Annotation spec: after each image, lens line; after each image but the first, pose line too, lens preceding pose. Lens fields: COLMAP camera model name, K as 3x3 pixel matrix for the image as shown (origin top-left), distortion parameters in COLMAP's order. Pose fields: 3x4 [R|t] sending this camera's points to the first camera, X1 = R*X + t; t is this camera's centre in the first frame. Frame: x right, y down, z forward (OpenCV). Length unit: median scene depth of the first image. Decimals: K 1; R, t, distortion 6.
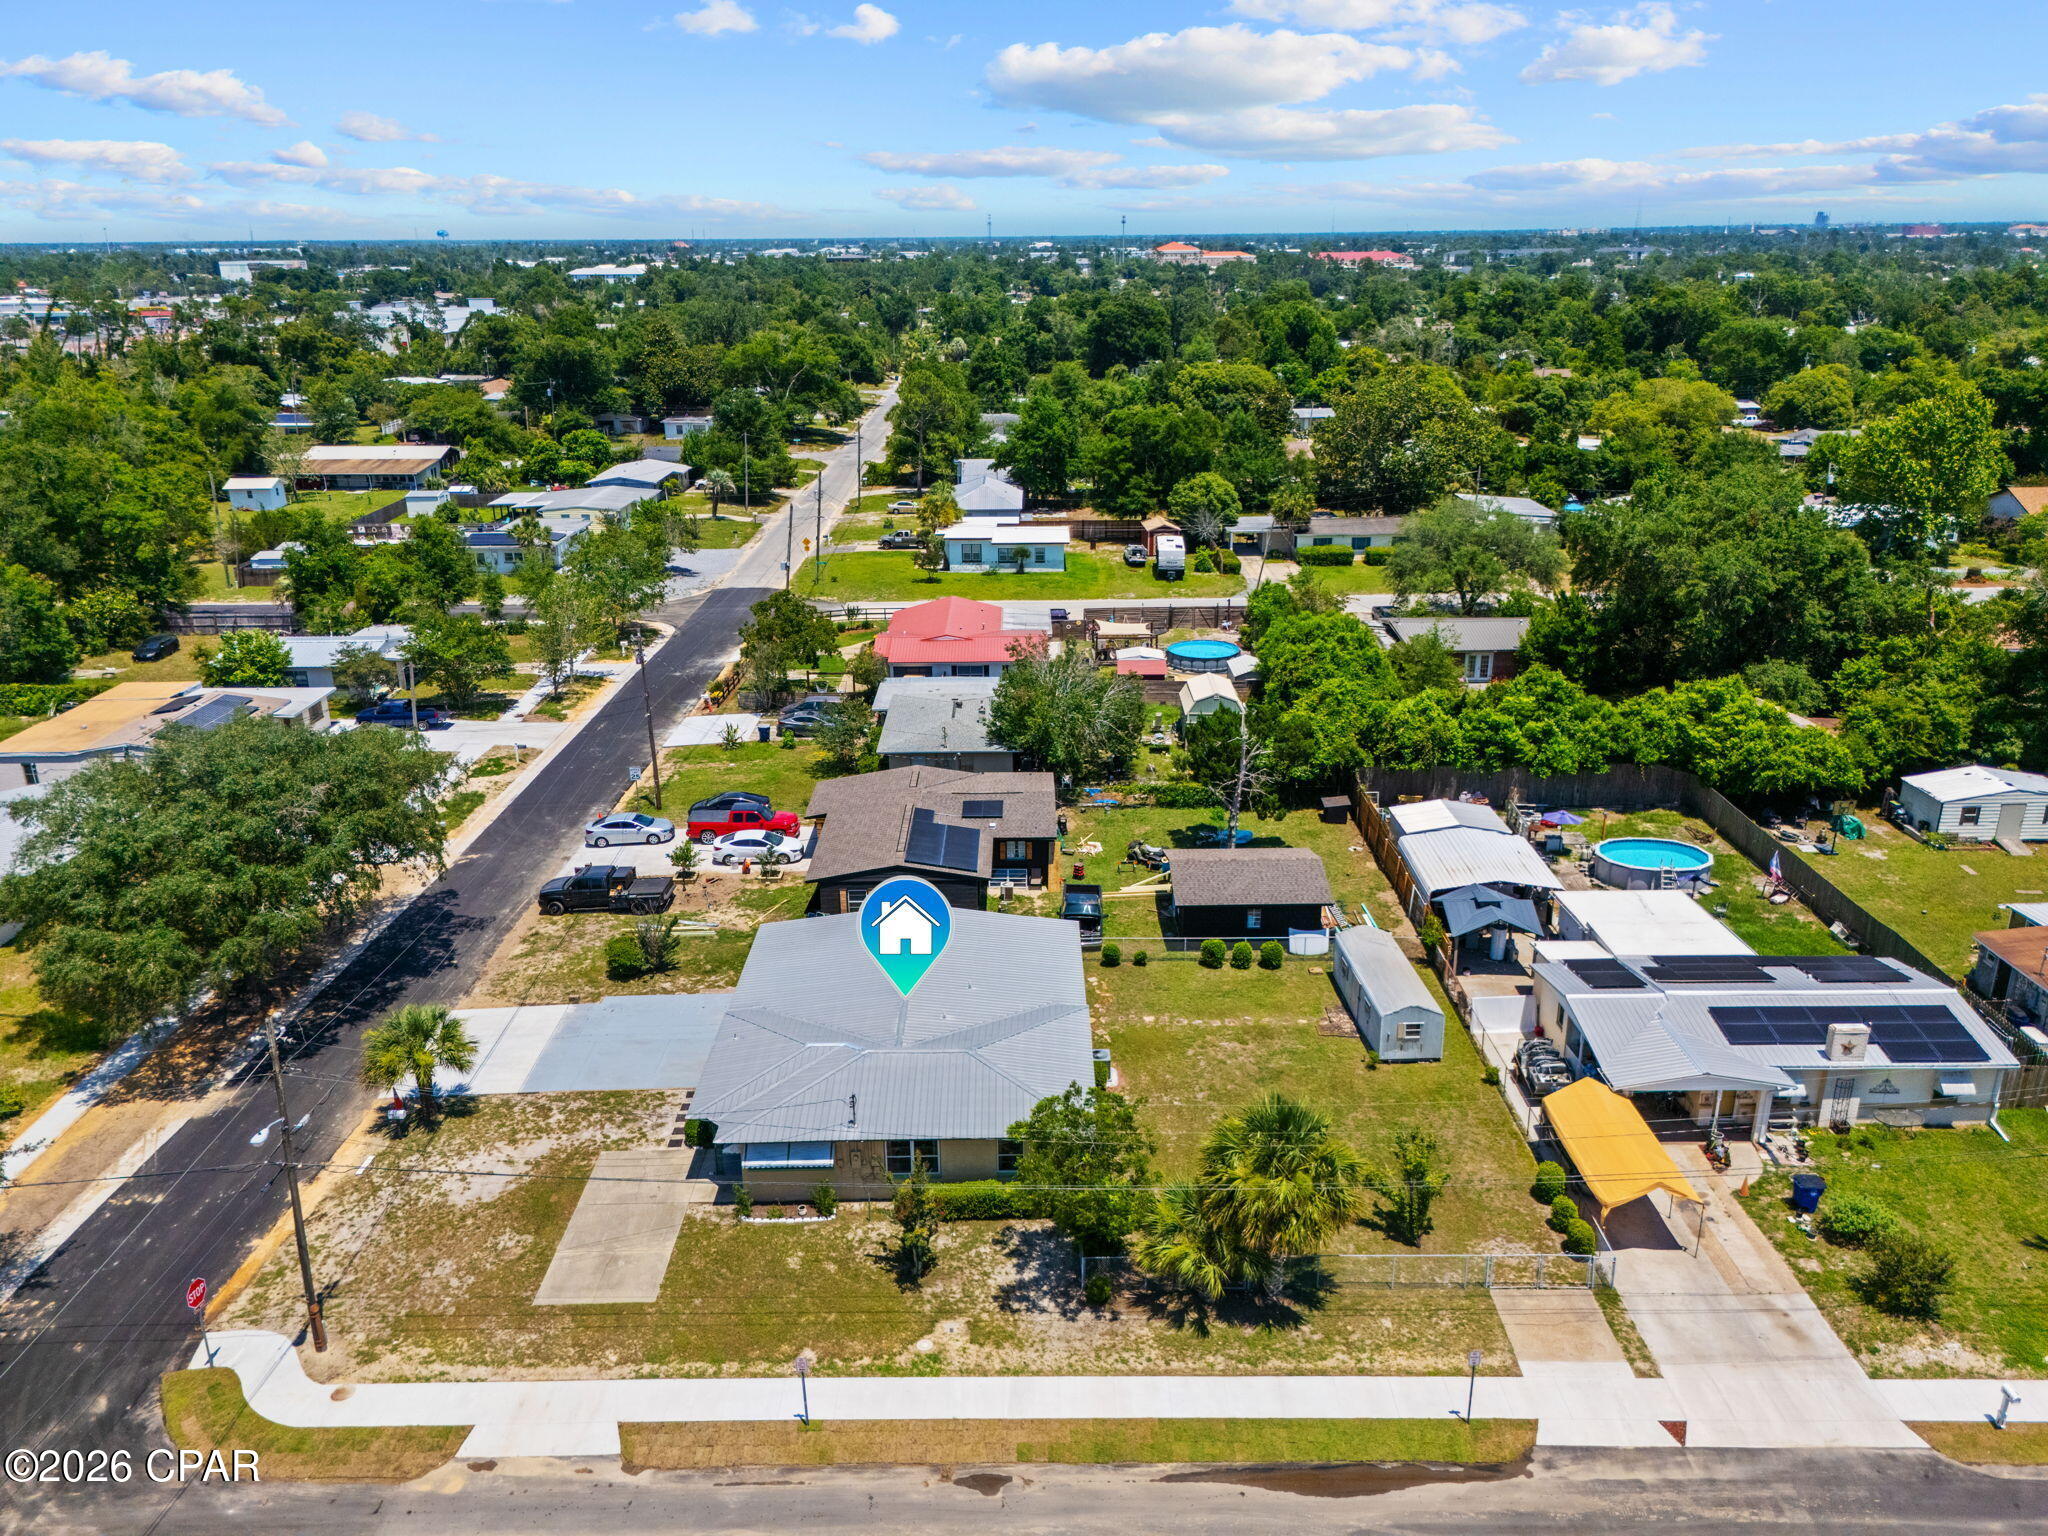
lens RADIAL K [[1514.4, 0, 1024.0], [0, 1514.4, 768.0], [0, 0, 1]] dist [0.086474, -0.082622]
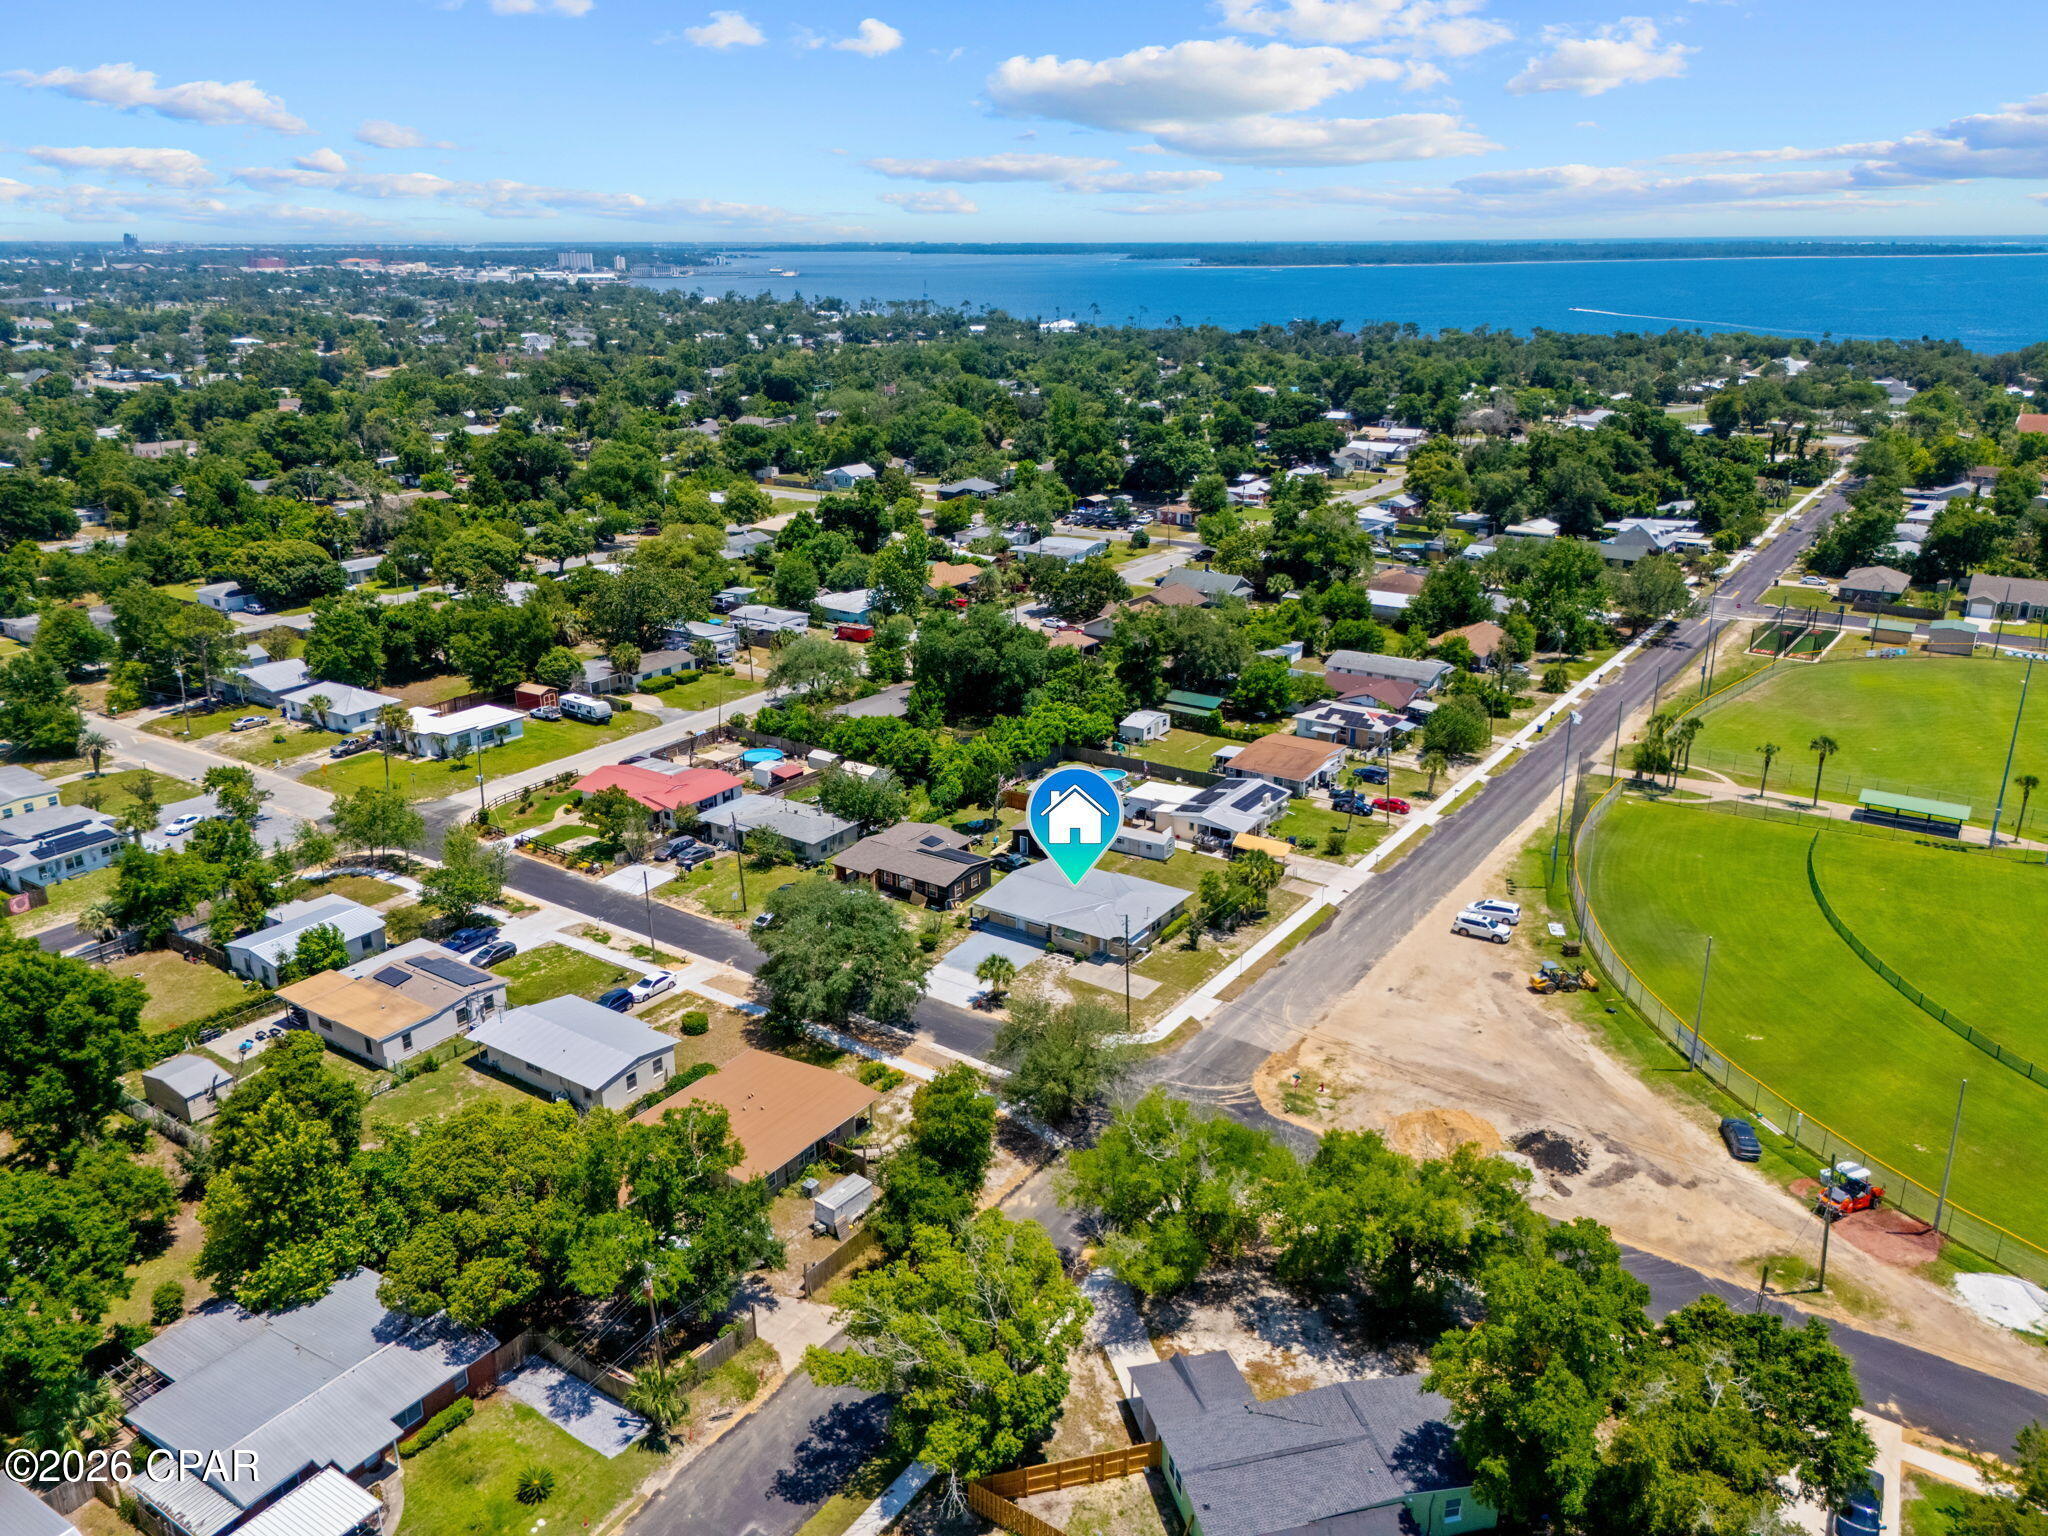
lens RADIAL K [[1507.1, 0, 1024.0], [0, 1507.1, 768.0], [0, 0, 1]] dist [0.095554, -0.130525]
pose [[0.564613, -0.264485, 0.781831, -1.968381], [0.270514, 0.954242, 0.127453, -0.379947], [-0.779765, 0.139534, 0.610325, -0.486222]]
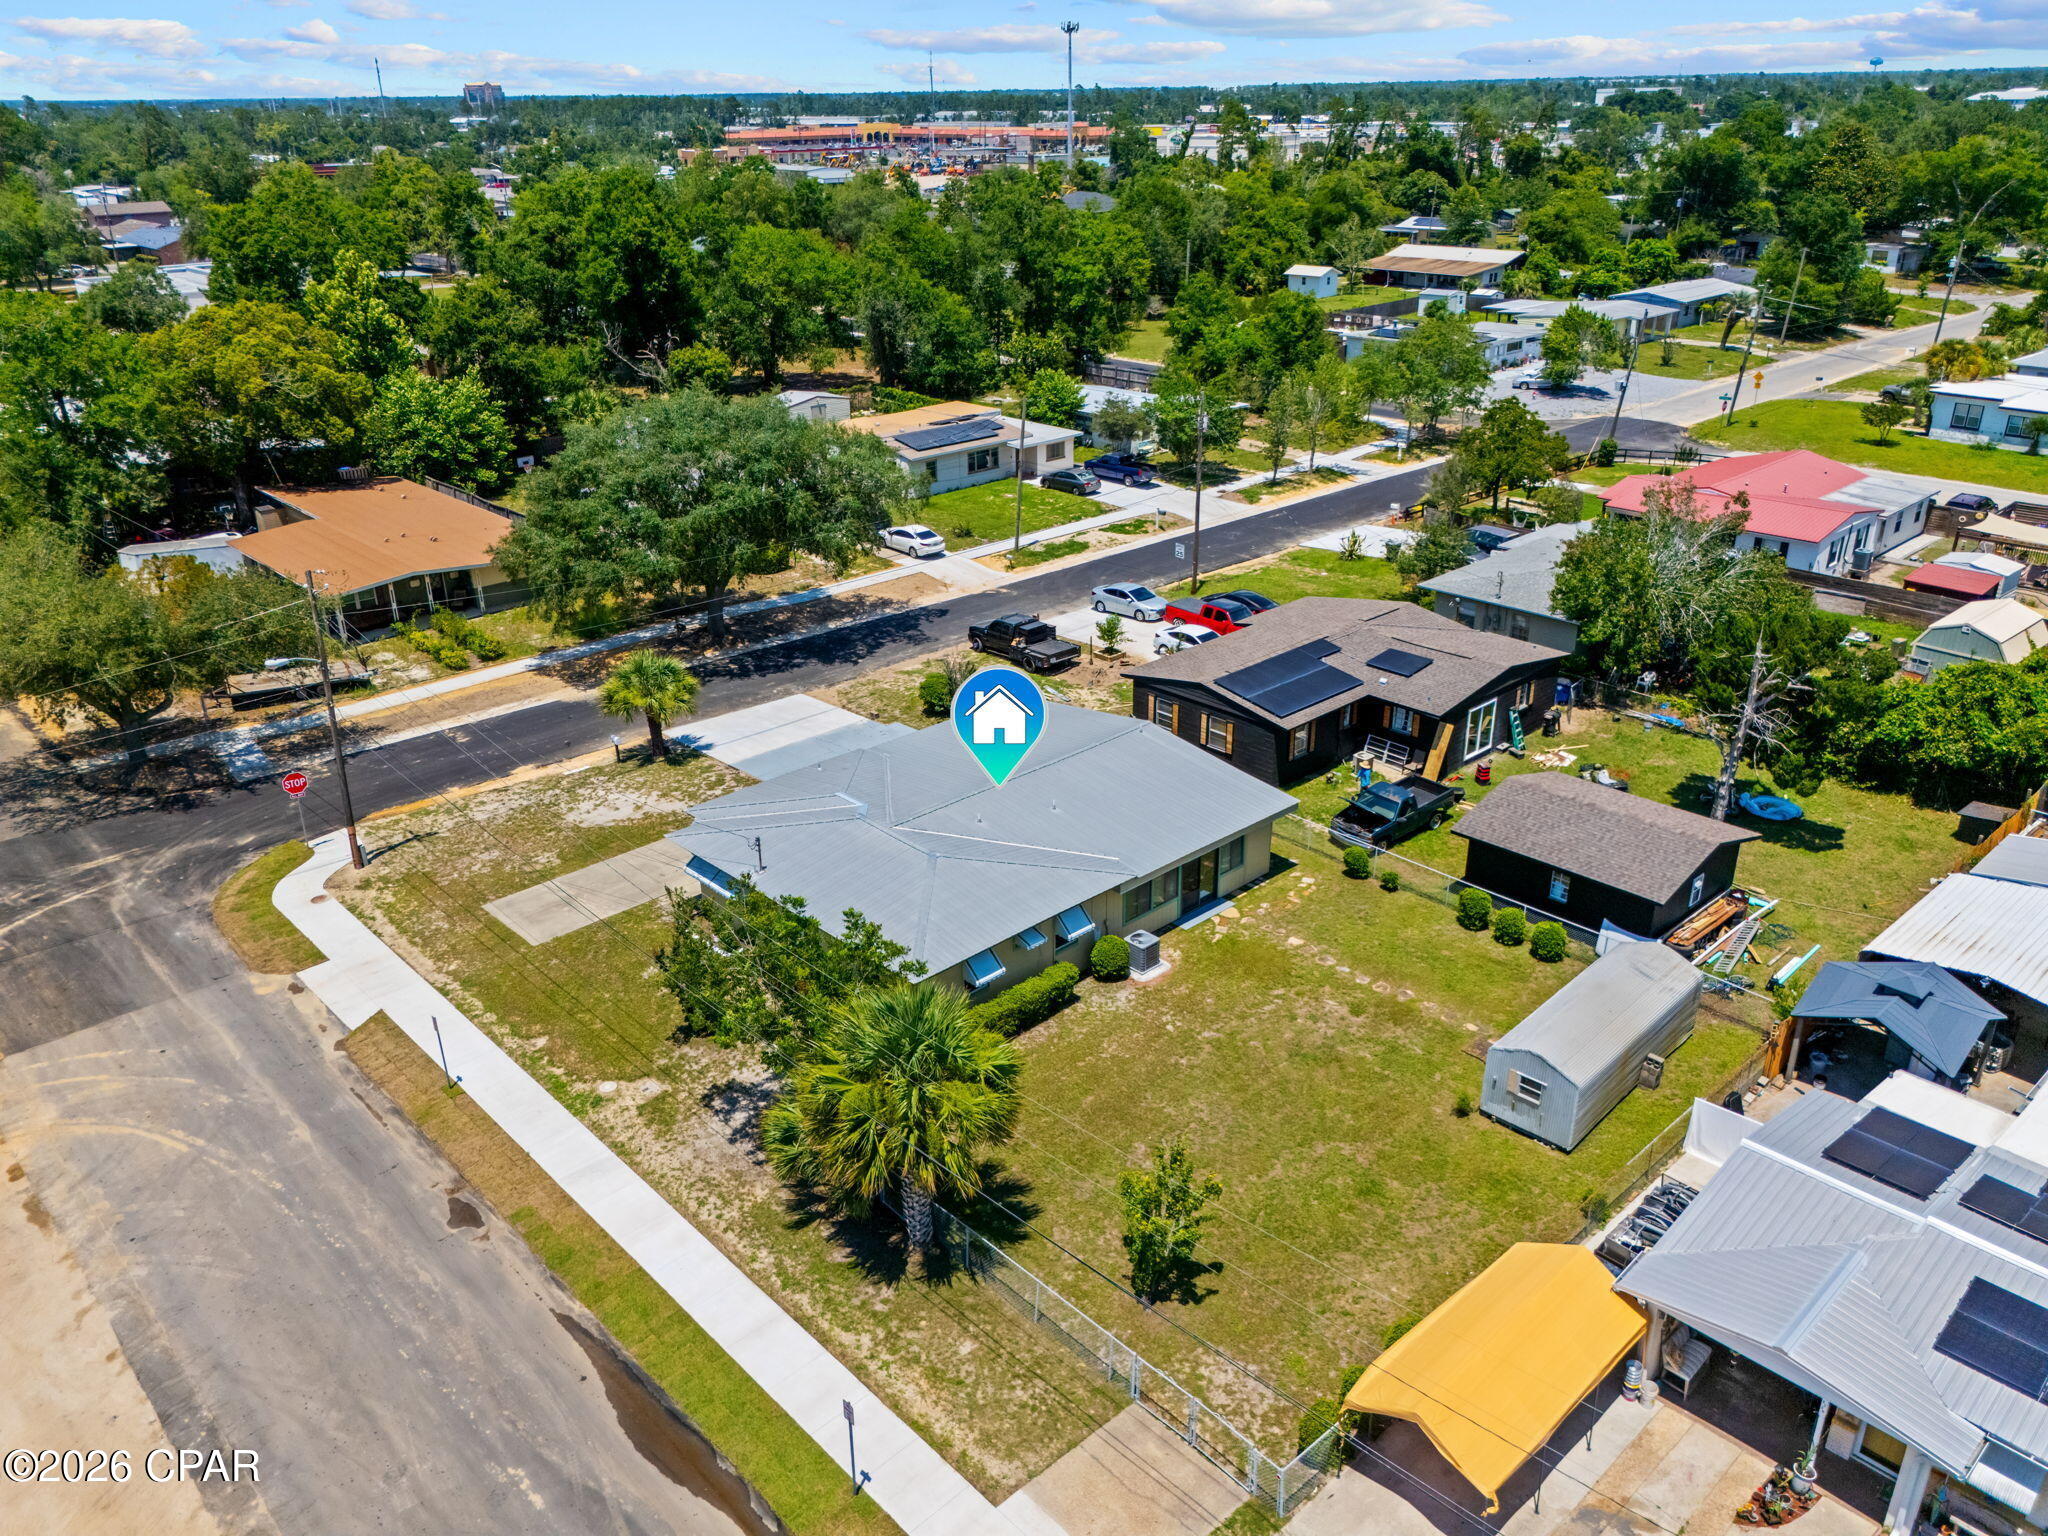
lens RADIAL K [[1514.4, 0, 1024.0], [0, 1514.4, 768.0], [0, 0, 1]] dist [0.086474, -0.082622]
pose [[0.682334, 0.298135, -0.667484, 0.488962], [-0.235301, 0.954039, 0.185590, -0.027683], [0.692137, 0.030425, 0.721125, 0.368571]]
